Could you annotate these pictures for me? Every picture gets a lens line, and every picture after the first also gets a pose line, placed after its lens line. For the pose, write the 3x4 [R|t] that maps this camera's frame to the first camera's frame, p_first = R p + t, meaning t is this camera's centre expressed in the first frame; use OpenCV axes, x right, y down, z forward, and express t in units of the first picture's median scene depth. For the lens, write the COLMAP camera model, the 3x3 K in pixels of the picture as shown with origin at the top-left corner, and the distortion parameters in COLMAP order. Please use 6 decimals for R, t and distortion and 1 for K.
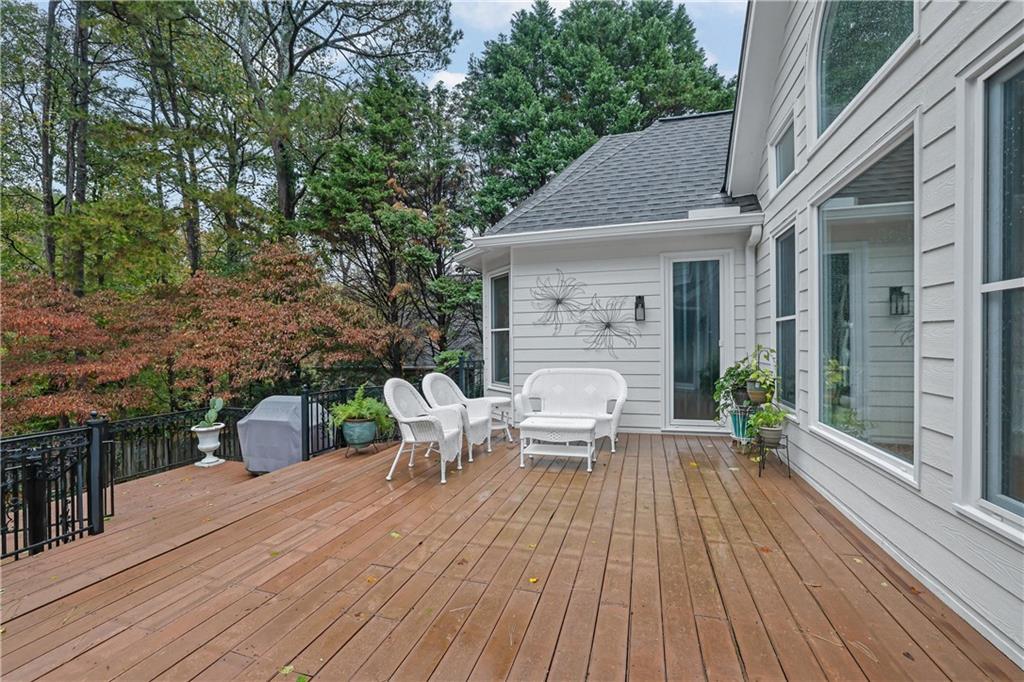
lens RADIAL K [[437.3, 0, 509.6], [0, 437.3, 340.0], [0, 0, 1]] dist [-0.052841, 0.018560]
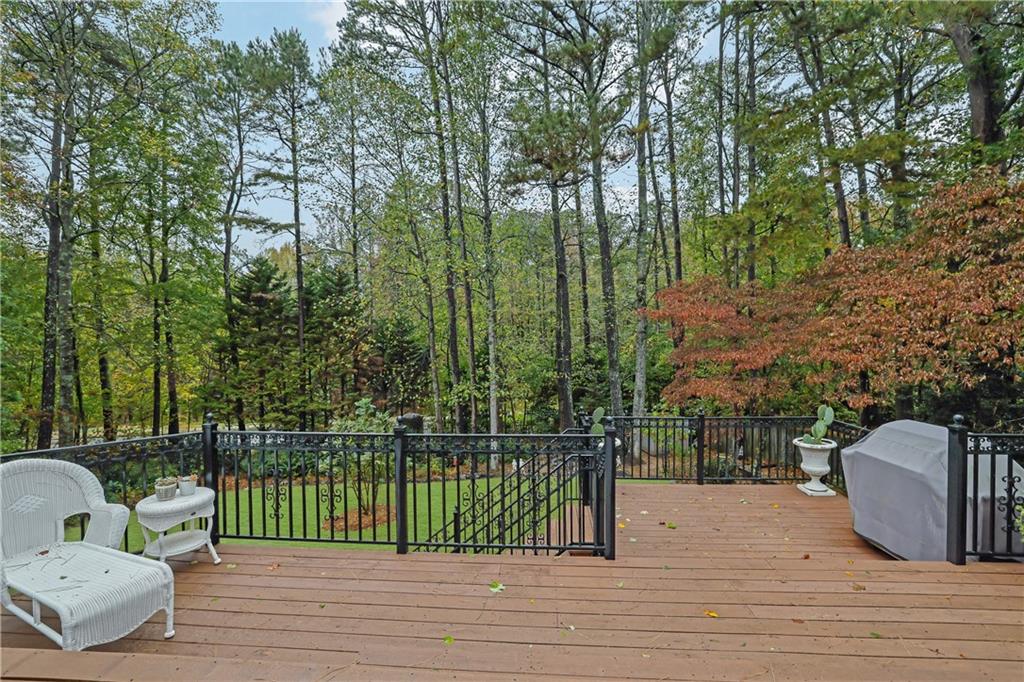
lens RADIAL K [[437.3, 0, 509.6], [0, 437.3, 340.0], [0, 0, 1]] dist [-0.052841, 0.018560]
pose [[0.215134, 0.014910, -0.976471, -0.081396], [0.016484, 0.999686, 0.018896, -0.003077], [0.976445, -0.020161, 0.214820, 0.305077]]
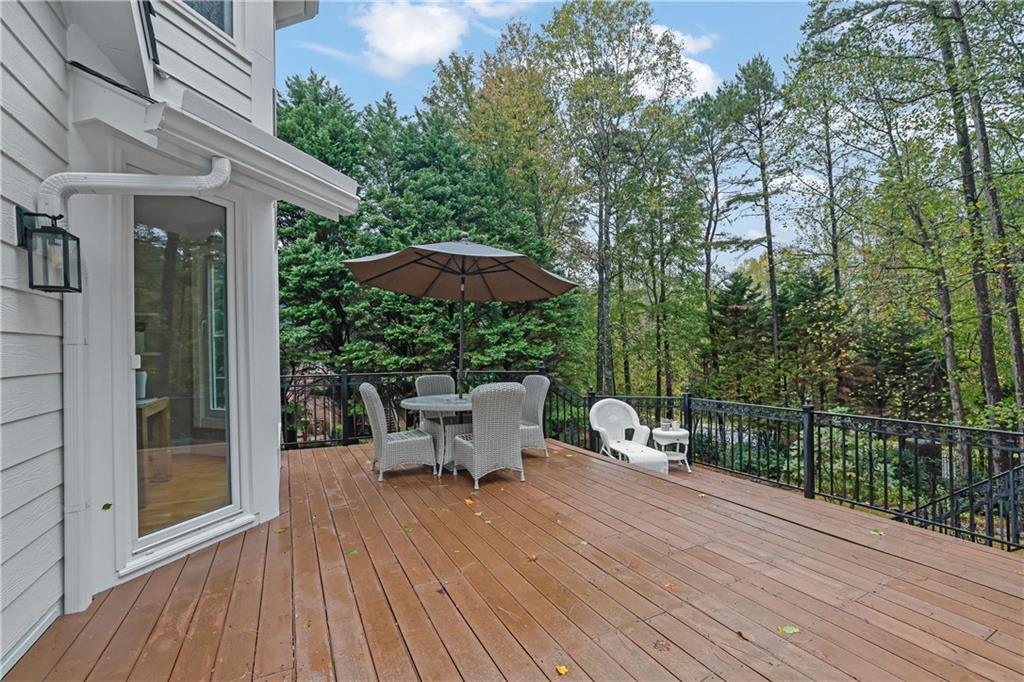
lens RADIAL K [[437.3, 0, 509.6], [0, 437.3, 340.0], [0, 0, 1]] dist [-0.052841, 0.018560]
pose [[-0.720030, 0.002203, -0.693939, 0.181933], [0.026121, 0.999372, -0.023931, 0.003822], [0.693451, -0.035357, -0.719636, 0.433685]]
